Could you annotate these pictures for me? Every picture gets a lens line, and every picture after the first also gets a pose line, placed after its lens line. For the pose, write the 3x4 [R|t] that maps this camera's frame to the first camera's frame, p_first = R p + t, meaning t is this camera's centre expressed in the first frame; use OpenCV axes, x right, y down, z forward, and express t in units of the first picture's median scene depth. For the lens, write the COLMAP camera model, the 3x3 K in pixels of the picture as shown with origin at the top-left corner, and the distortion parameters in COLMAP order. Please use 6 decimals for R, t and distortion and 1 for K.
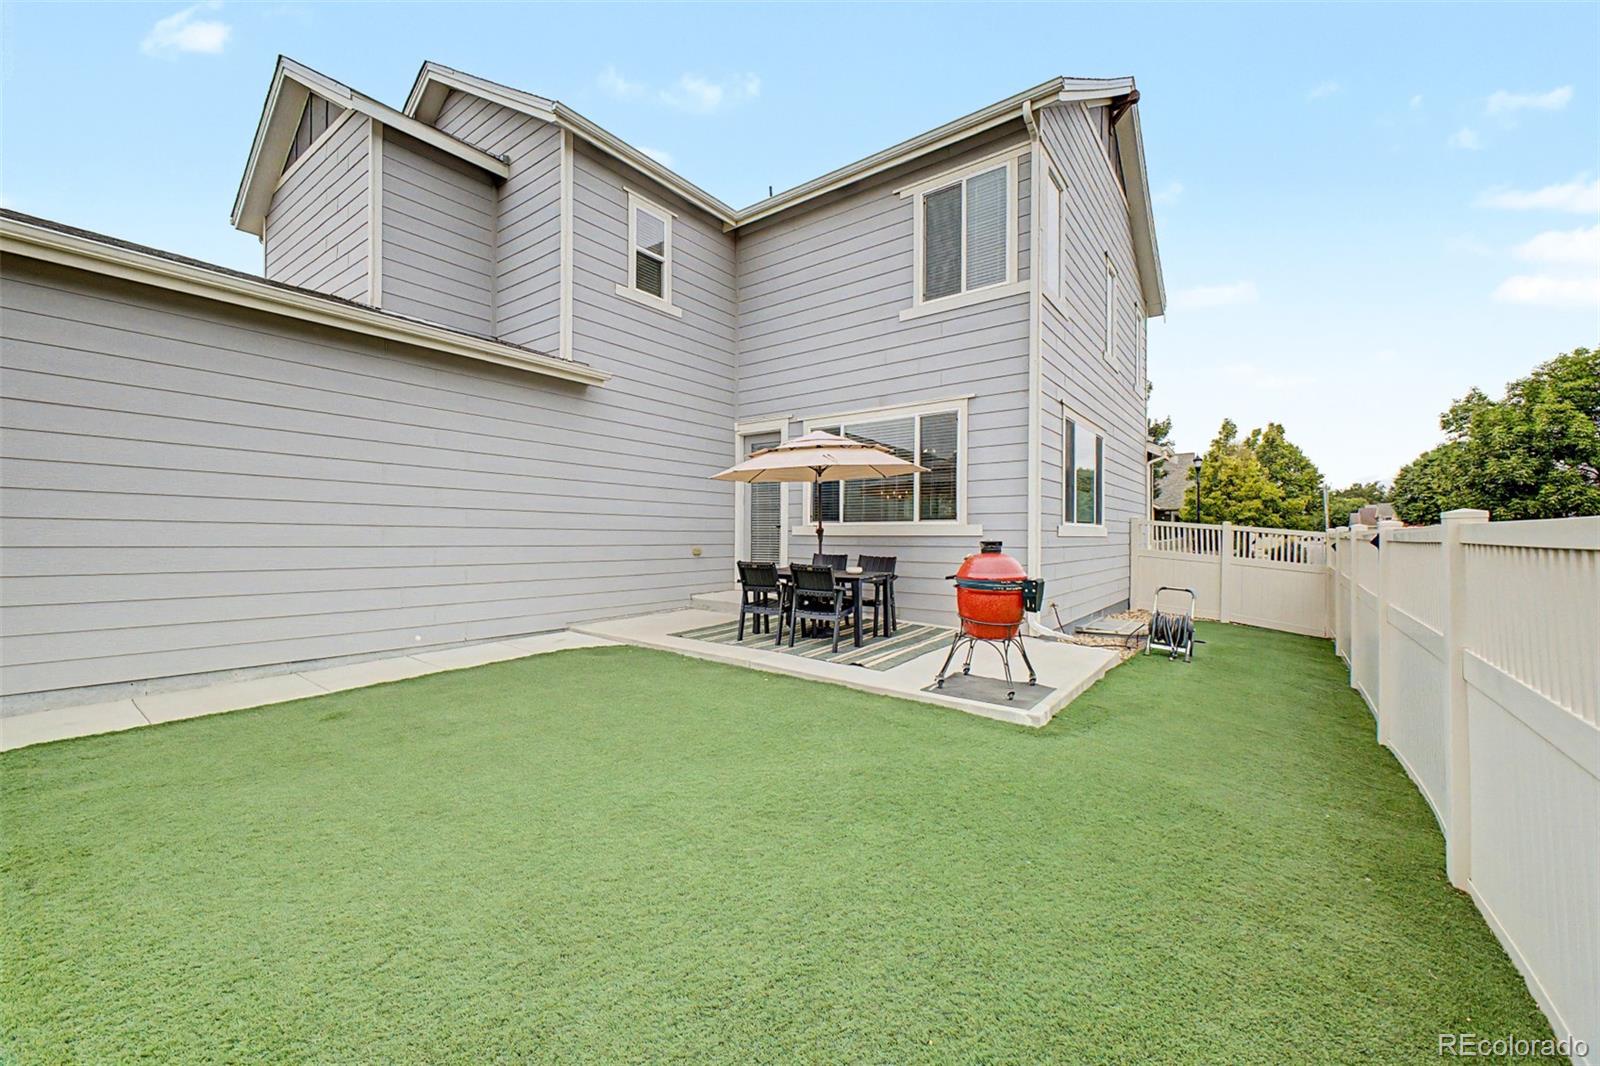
lens RADIAL K [[636.7, 0, 793.6], [0, 636.7, 536.6], [0, 0, 1]] dist [0.001405, -0.000054]
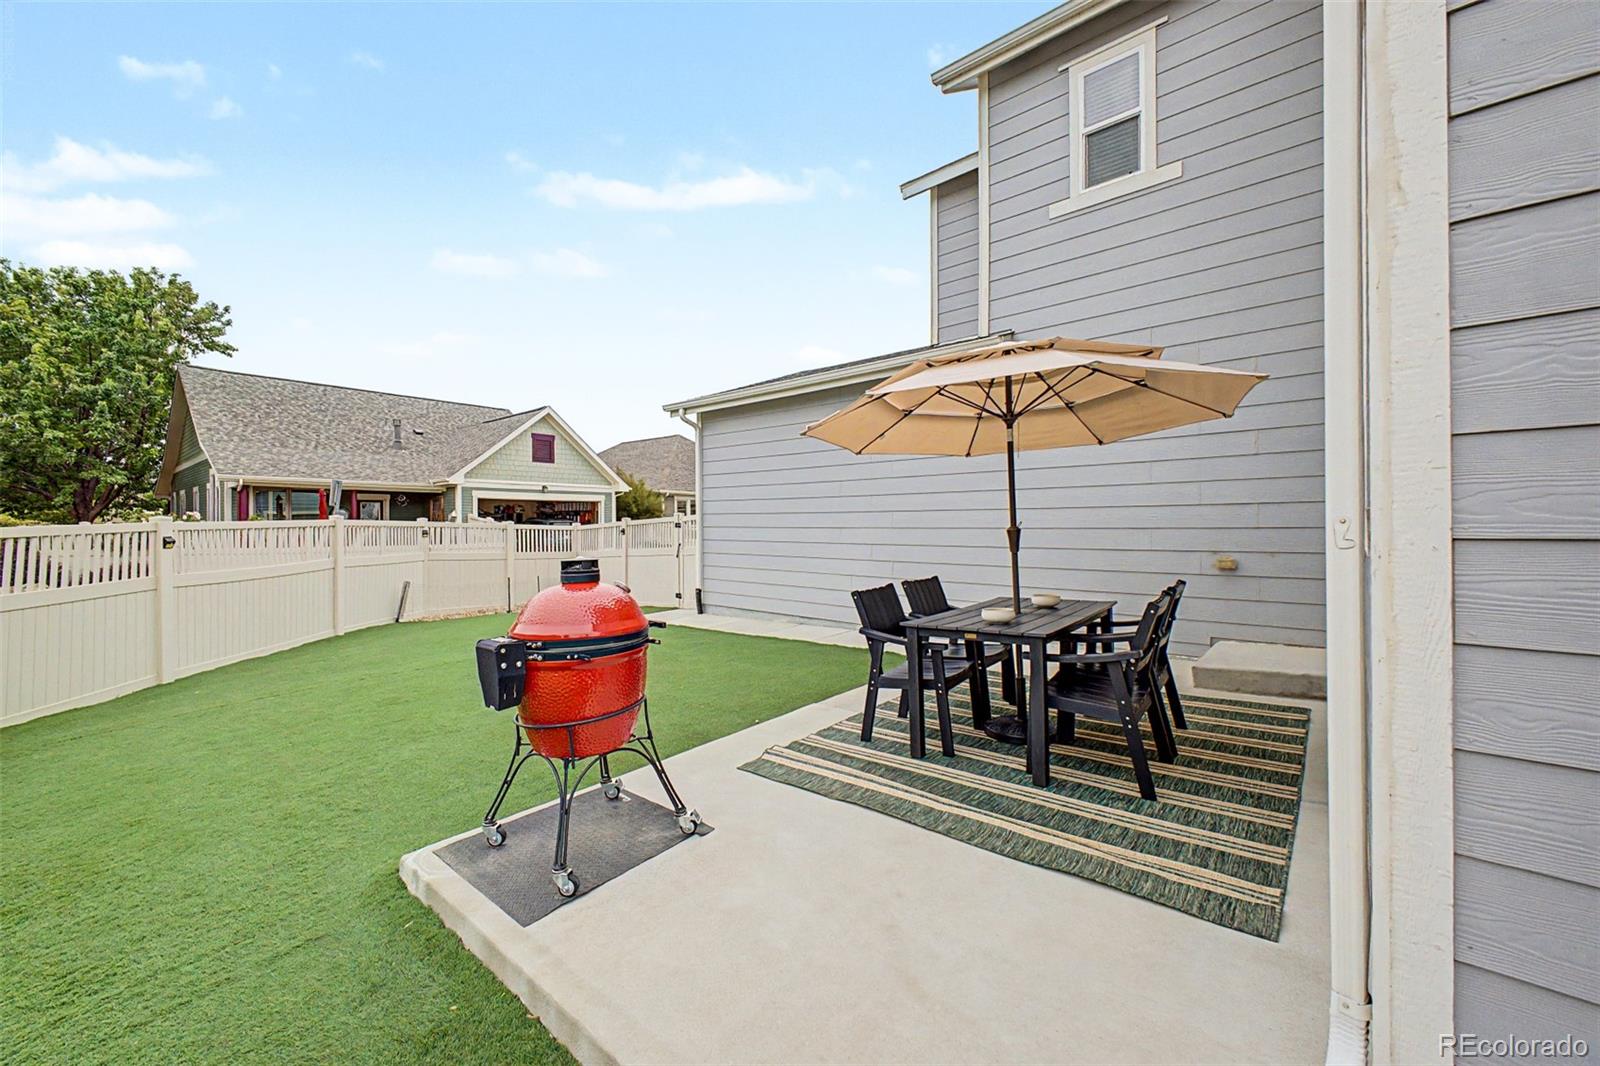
lens RADIAL K [[636.7, 0, 803.1], [0, 636.7, 533.7], [0, 0, 1]] dist [0.001405, -0.000054]
pose [[-0.090570, 0.007280, -0.995864, 0.496689], [0.003882, 0.999968, 0.006957, -0.010605], [0.995883, -0.003236, -0.090595, 0.754180]]
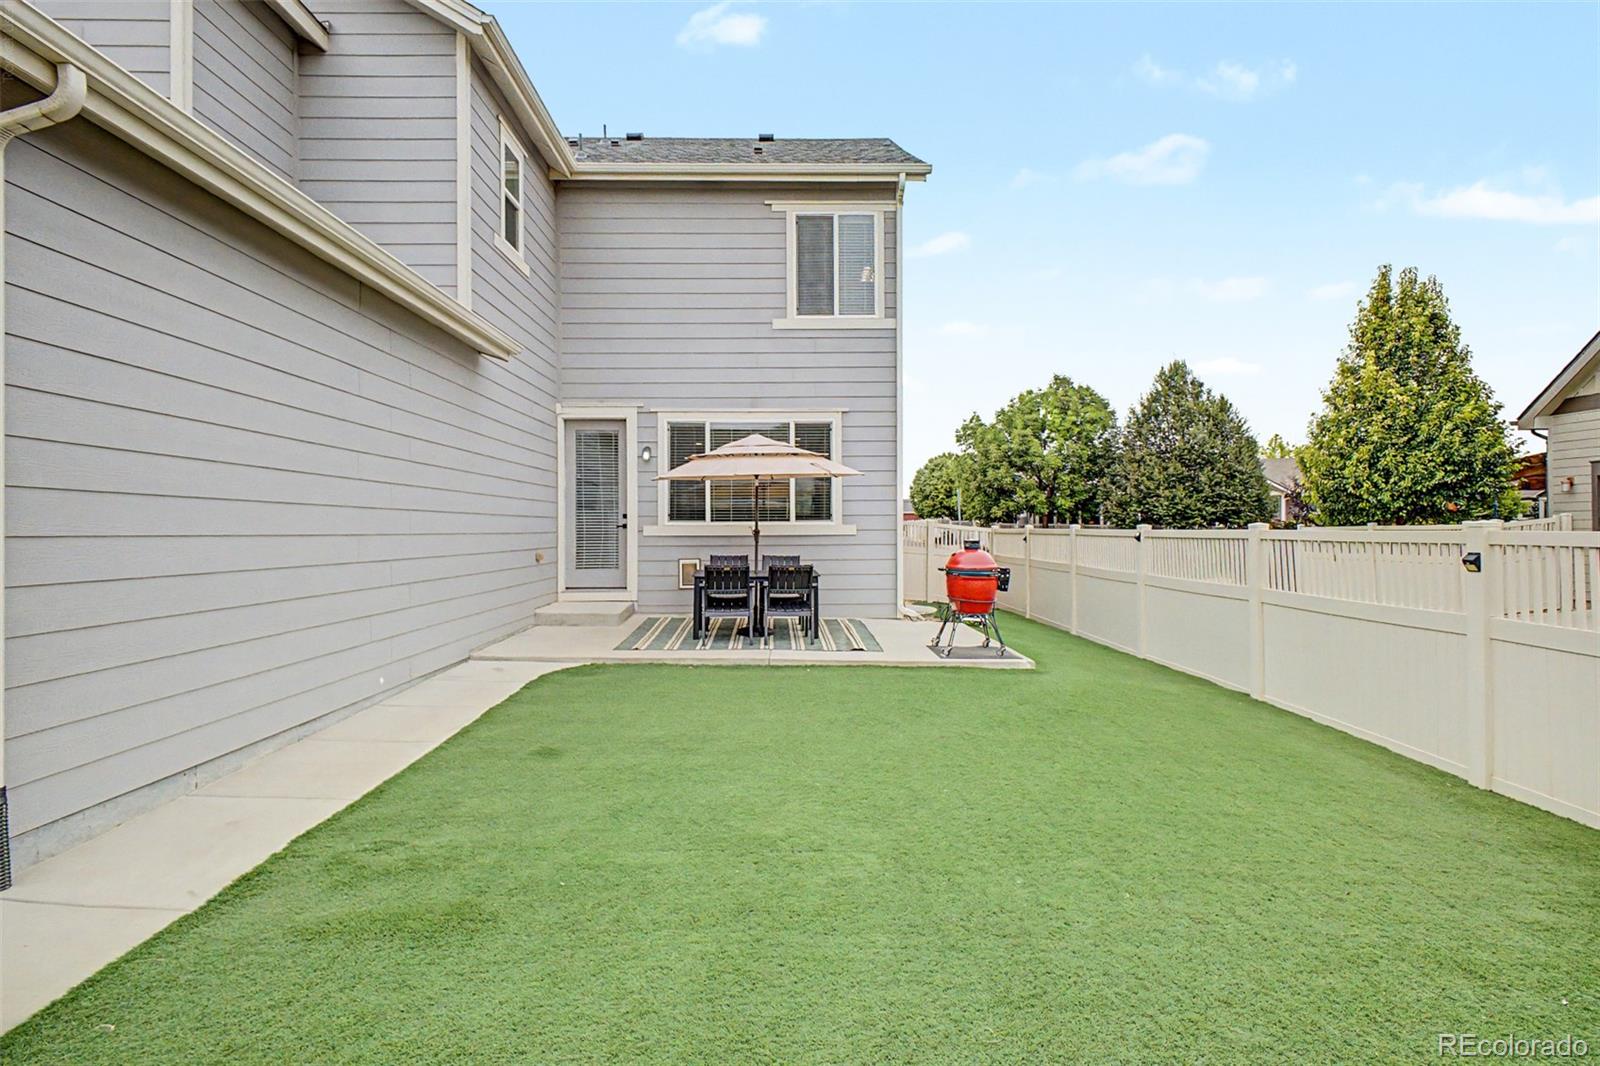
lens RADIAL K [[789.5, 0, 803.4], [0, 789.5, 523.6], [0, 0, 1]] dist [0.002519, 0.000112]
pose [[0.780316, -0.001964, 0.625382, -0.608090], [0.007025, 0.999959, -0.005626, -0.012880], [-0.625346, 0.008783, 0.780298, -0.033302]]
